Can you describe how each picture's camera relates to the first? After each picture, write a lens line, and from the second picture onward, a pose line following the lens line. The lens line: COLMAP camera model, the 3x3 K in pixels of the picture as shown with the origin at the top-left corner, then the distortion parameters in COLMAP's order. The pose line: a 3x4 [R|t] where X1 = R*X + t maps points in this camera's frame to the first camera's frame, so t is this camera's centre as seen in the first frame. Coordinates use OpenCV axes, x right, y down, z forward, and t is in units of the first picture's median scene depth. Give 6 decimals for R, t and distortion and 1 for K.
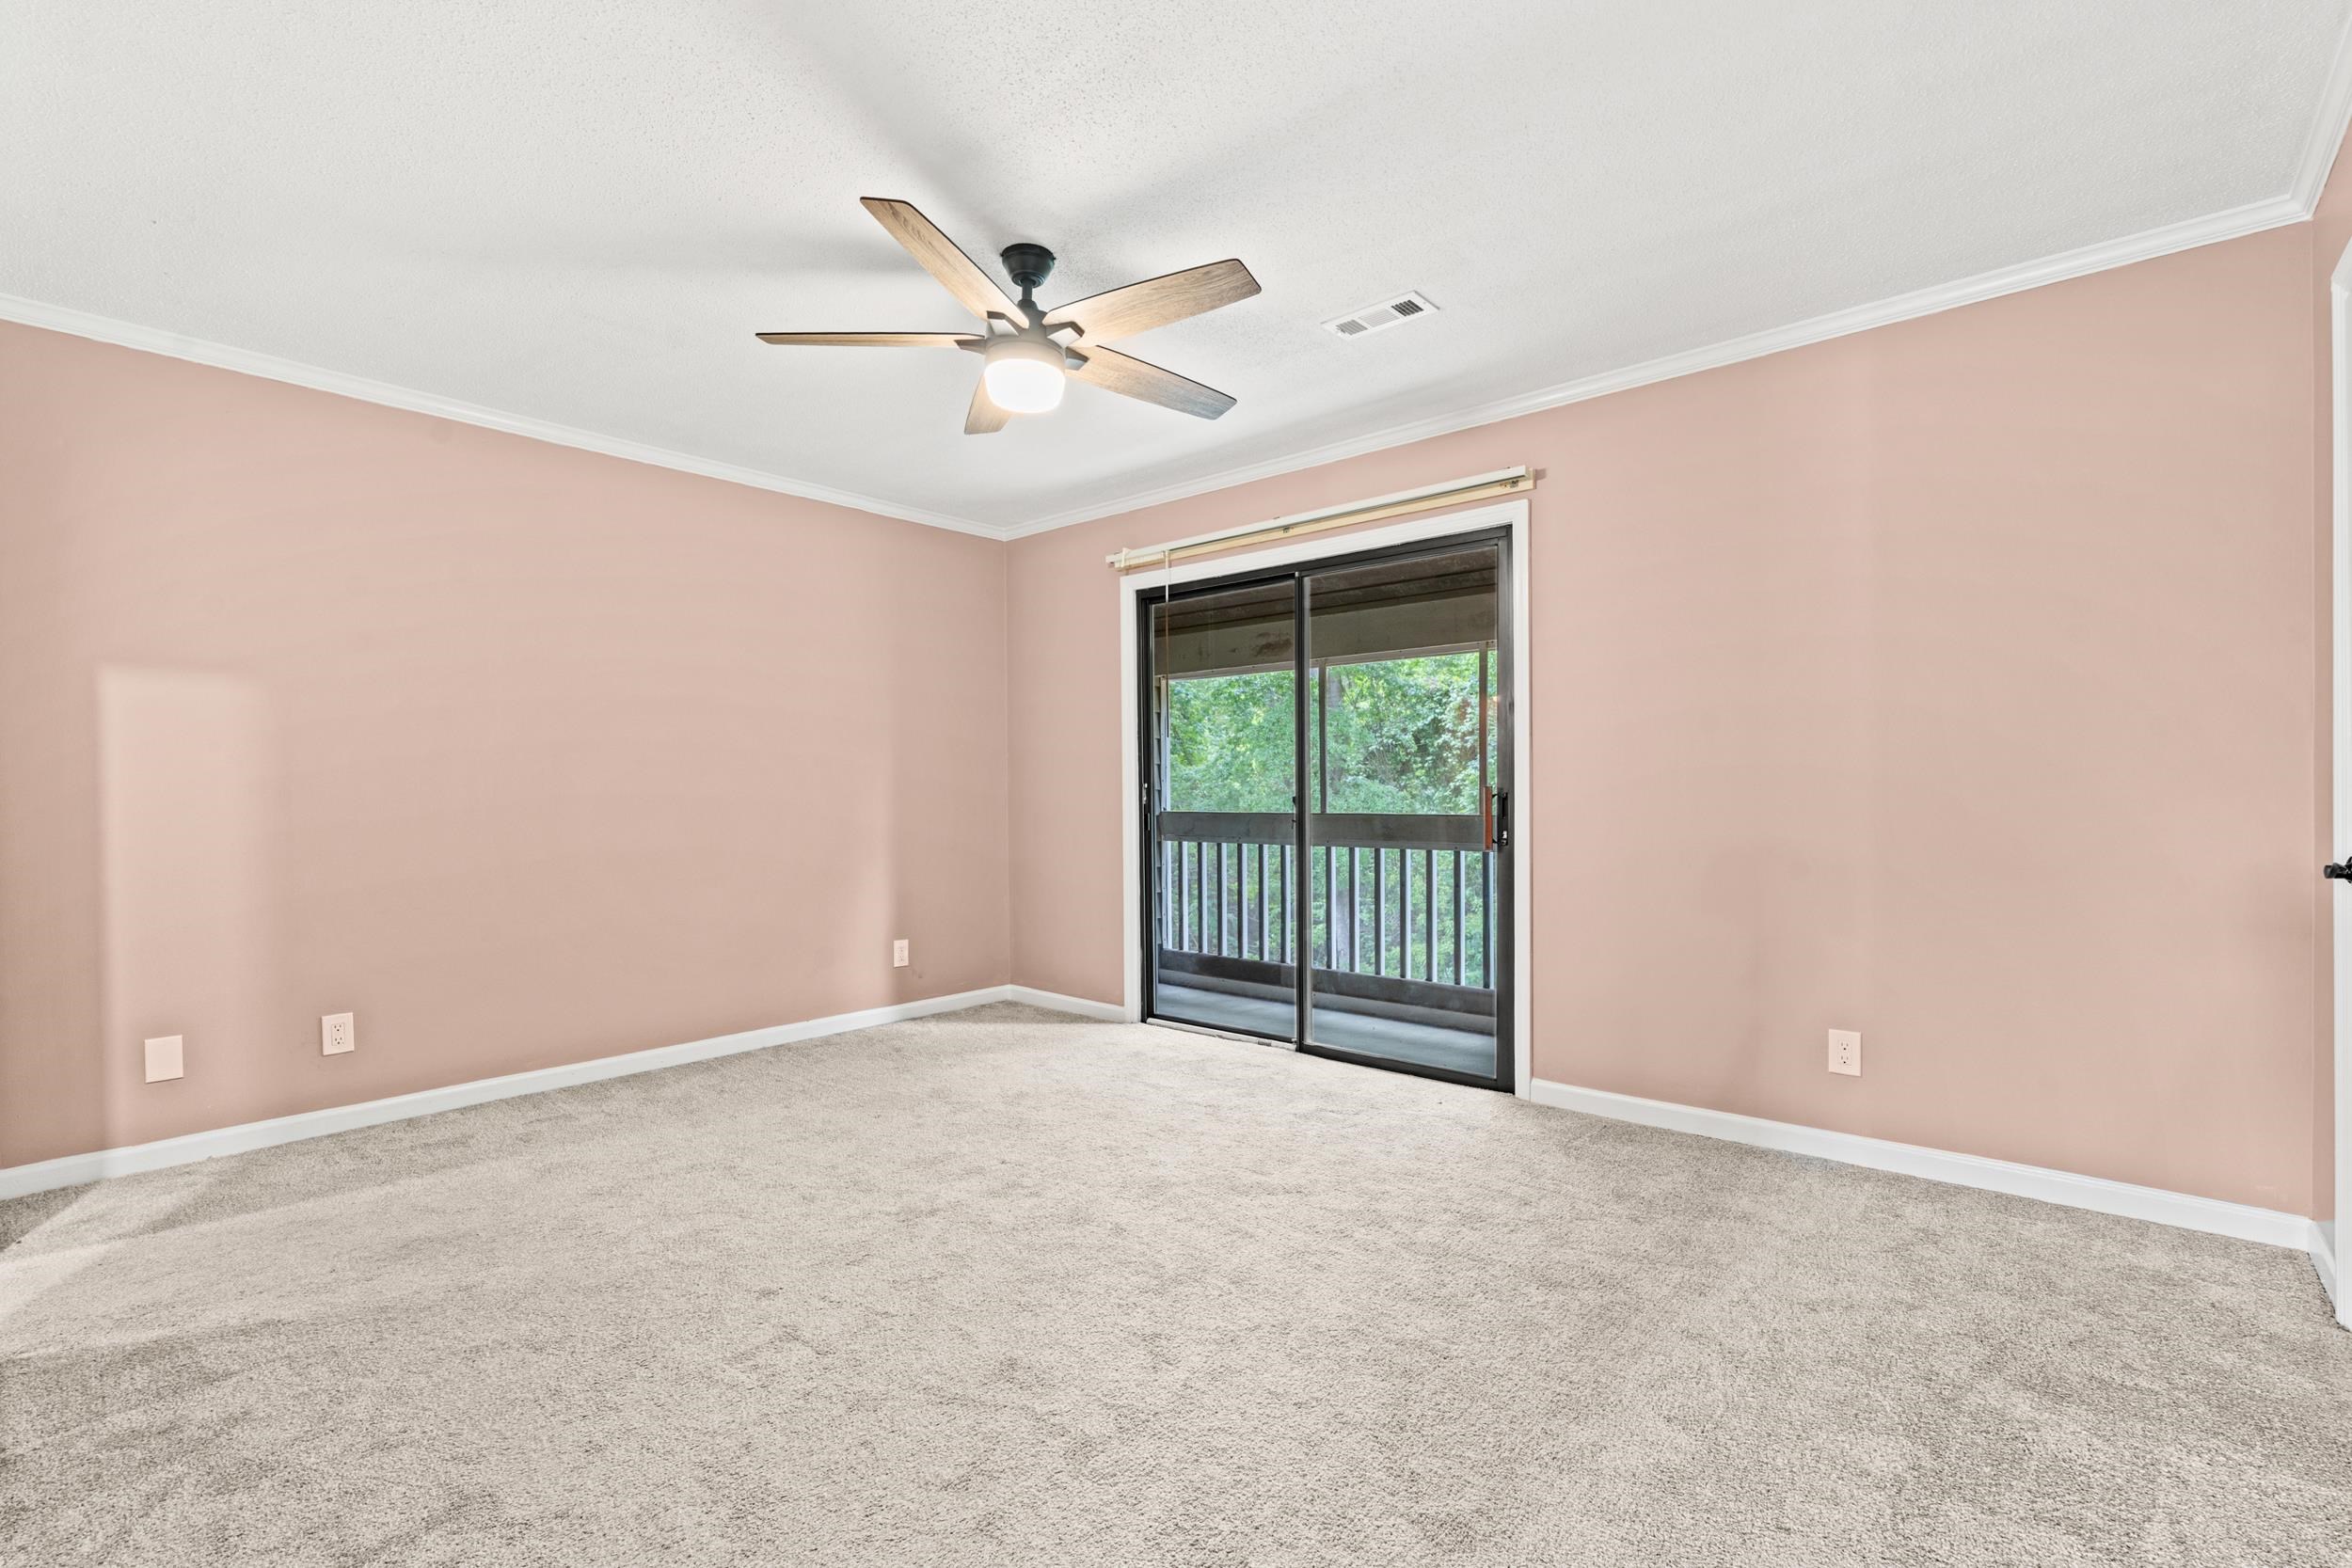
lens RADIAL K [[1048.0, 0, 1174.5], [0, 1048.0, 788.5], [0, 0, 1]] dist [0.011153, -0.000565]
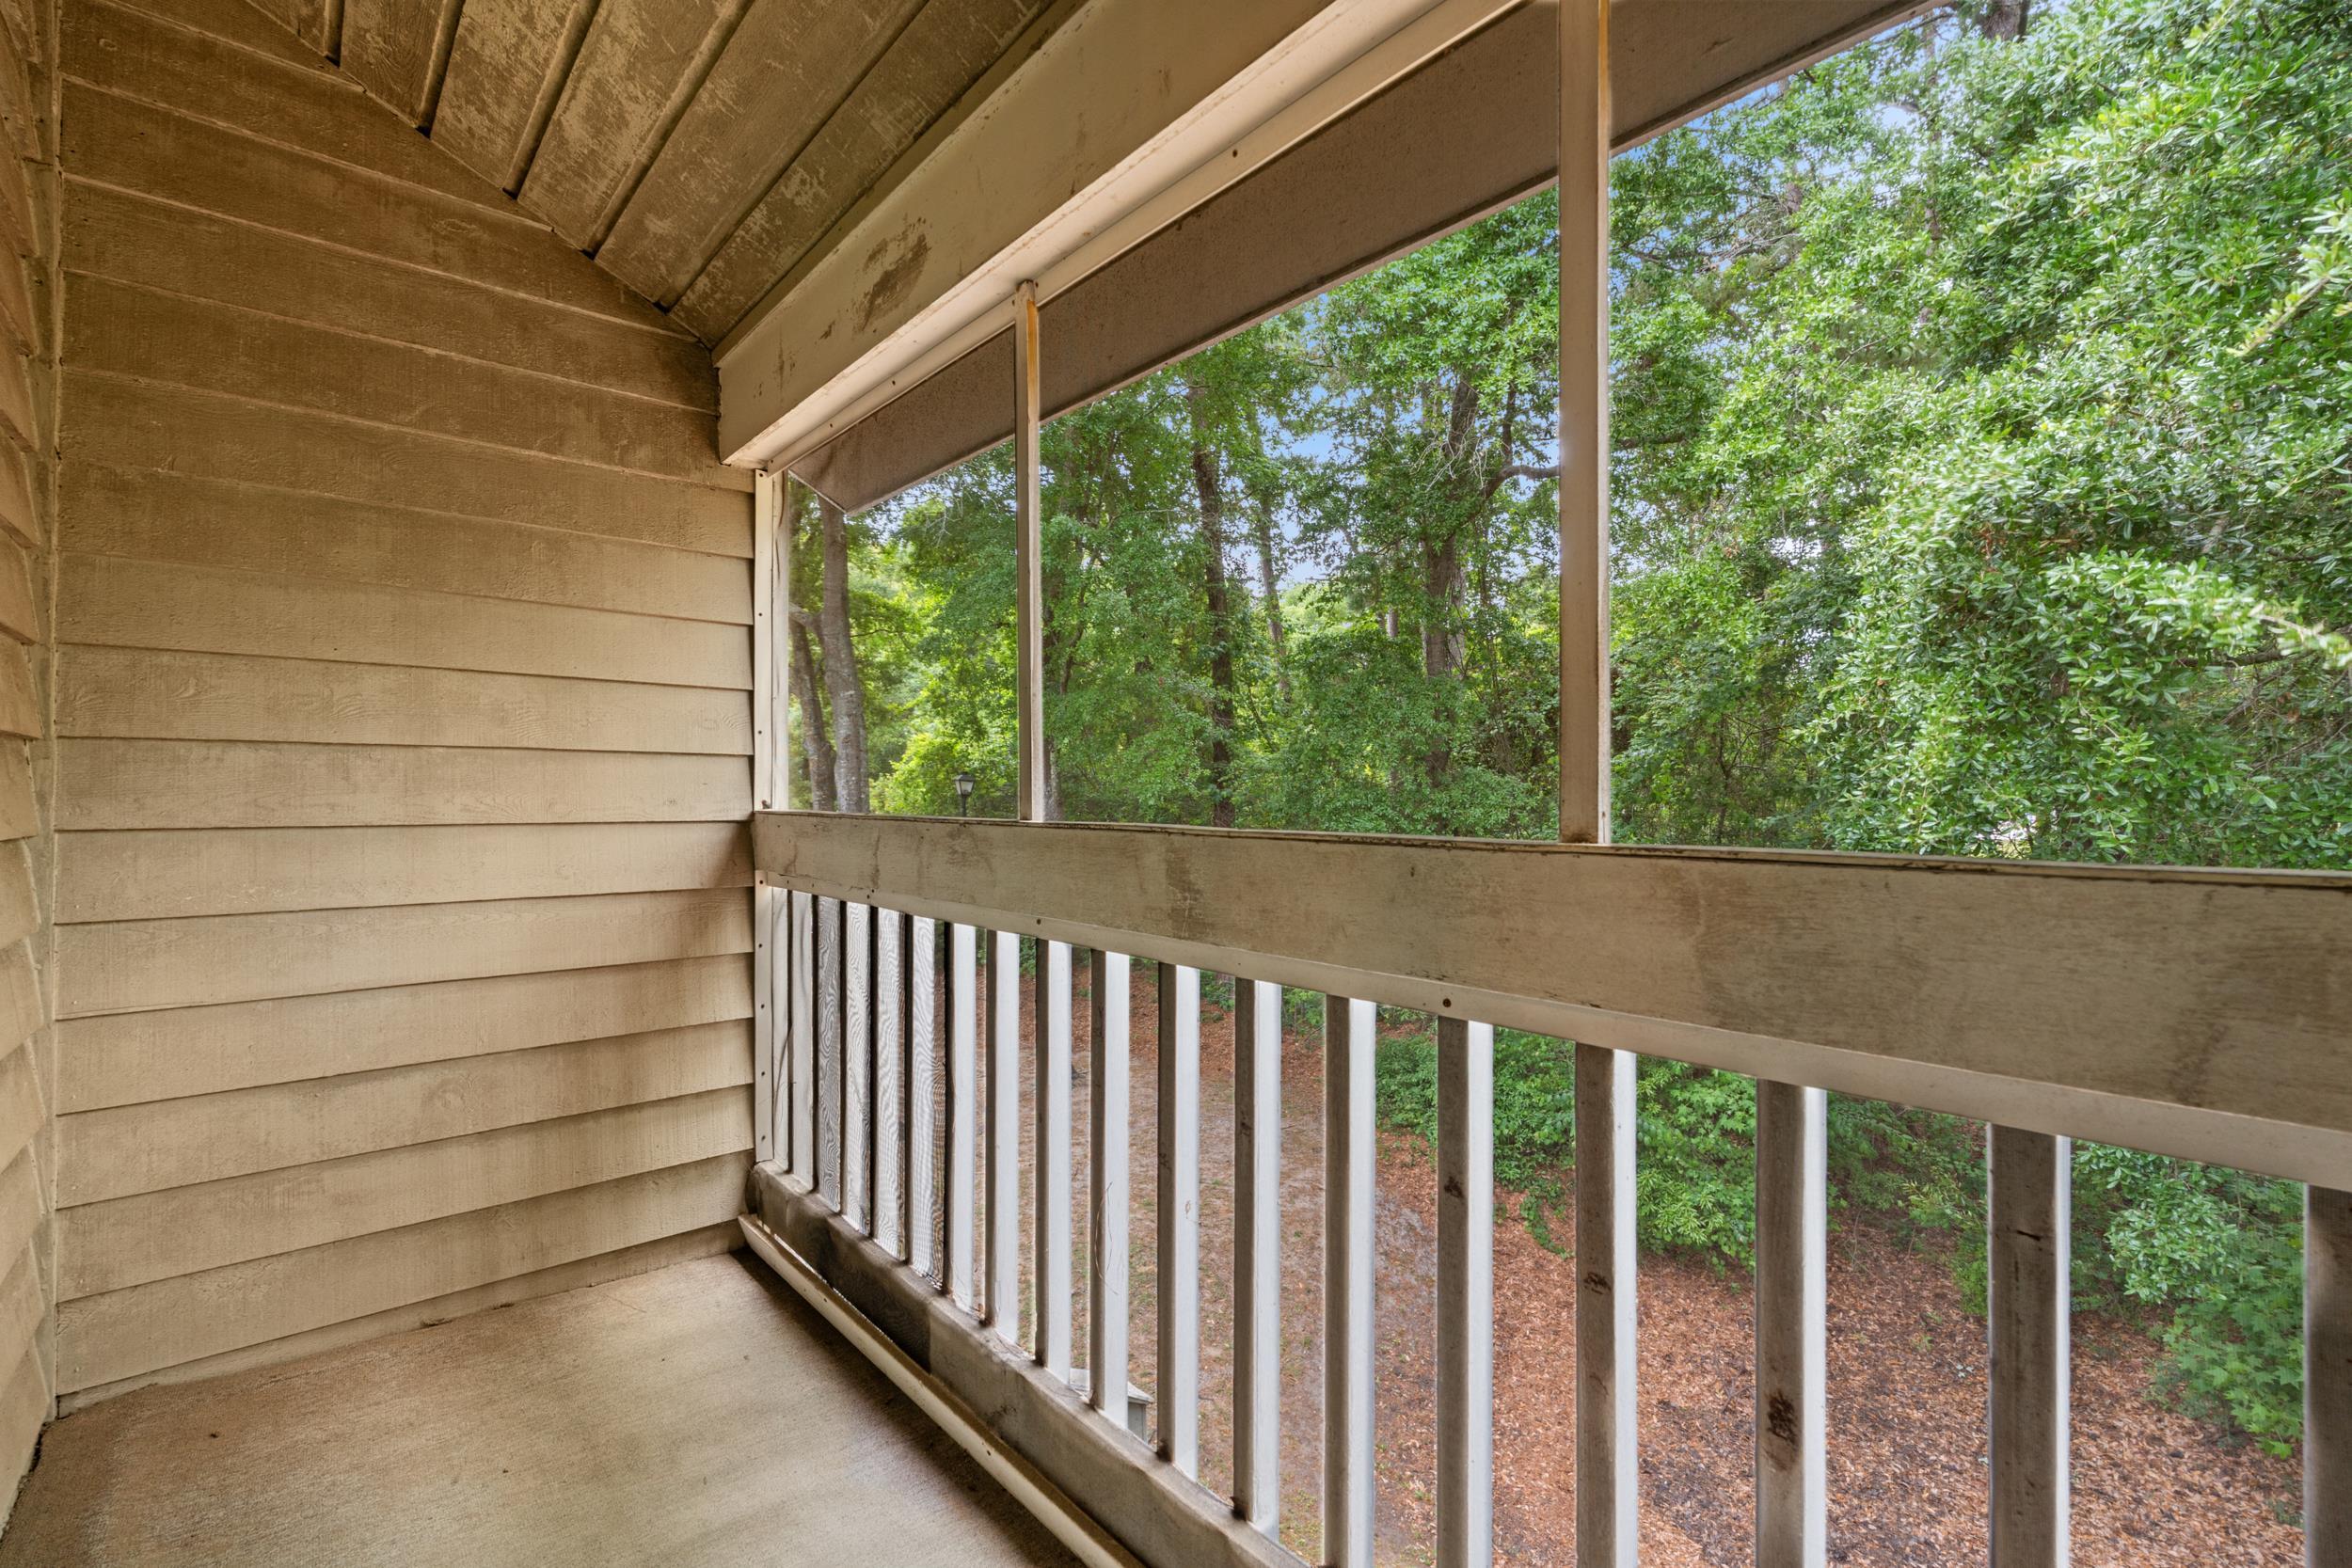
lens RADIAL K [[1048.0, 0, 1170.8], [0, 1048.0, 784.0], [0, 0, 1]] dist [0.011153, -0.000565]
pose [[0.990022, 0.004655, -0.140836, 0.066547], [-0.004790, 0.999988, -0.000617, 0.003412], [0.140831, 0.001286, 0.990033, 0.200568]]
